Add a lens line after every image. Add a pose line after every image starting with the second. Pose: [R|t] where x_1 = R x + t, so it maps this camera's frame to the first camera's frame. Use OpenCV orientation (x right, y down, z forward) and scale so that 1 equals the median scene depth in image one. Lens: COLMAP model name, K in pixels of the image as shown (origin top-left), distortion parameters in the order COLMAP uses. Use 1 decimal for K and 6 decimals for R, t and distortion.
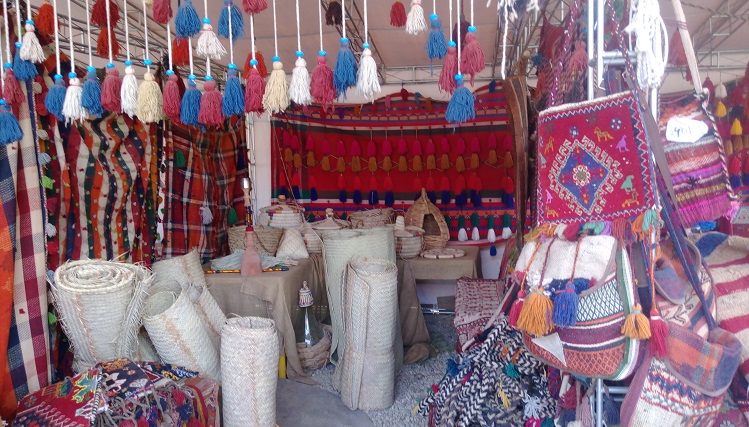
lens RADIAL K [[611.7, 0, 375.0], [0, 611.7, 210.7], [0, 0, 1]] dist [0.066267, -0.124920]
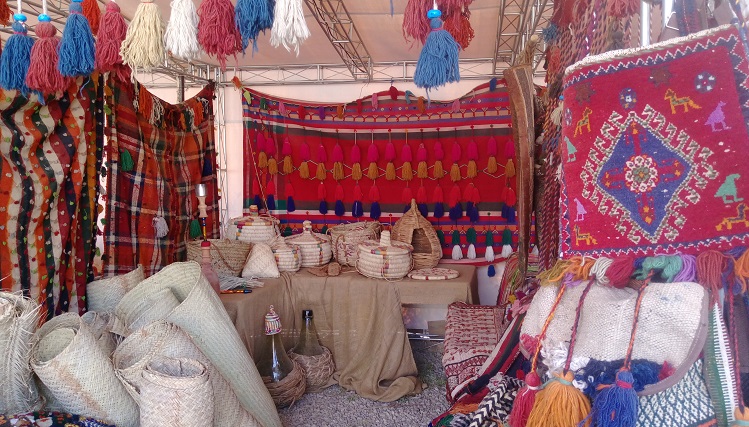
lens RADIAL K [[611.7, 0, 376.8], [0, 611.7, 228.2], [0, 0, 1]] dist [0.066267, -0.124920]
pose [[0.999917, 0.012601, 0.002689, 0.030517], [-0.012625, 0.999877, 0.009258, -0.003033], [-0.002572, -0.009292, 0.999954, 0.144677]]
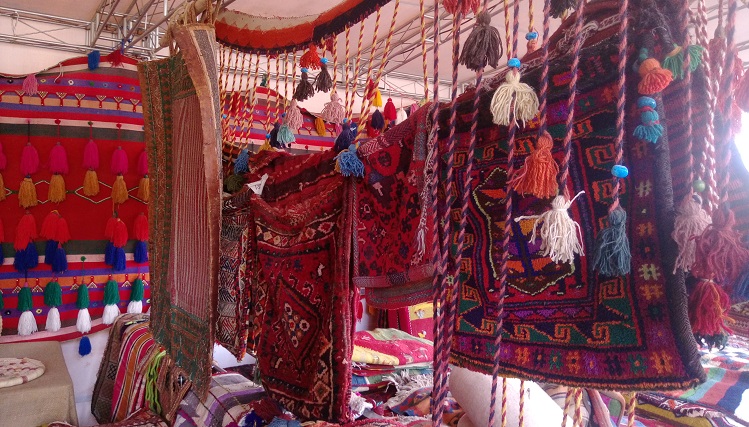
lens RADIAL K [[611.7, 0, 371.1], [0, 611.7, 217.4], [0, 0, 1]] dist [0.066267, -0.124920]
pose [[0.741697, 0.023769, 0.670314, 0.001002], [0.003062, 0.999242, -0.038821, -0.040245], [-0.670728, 0.030846, 0.741062, 0.492315]]
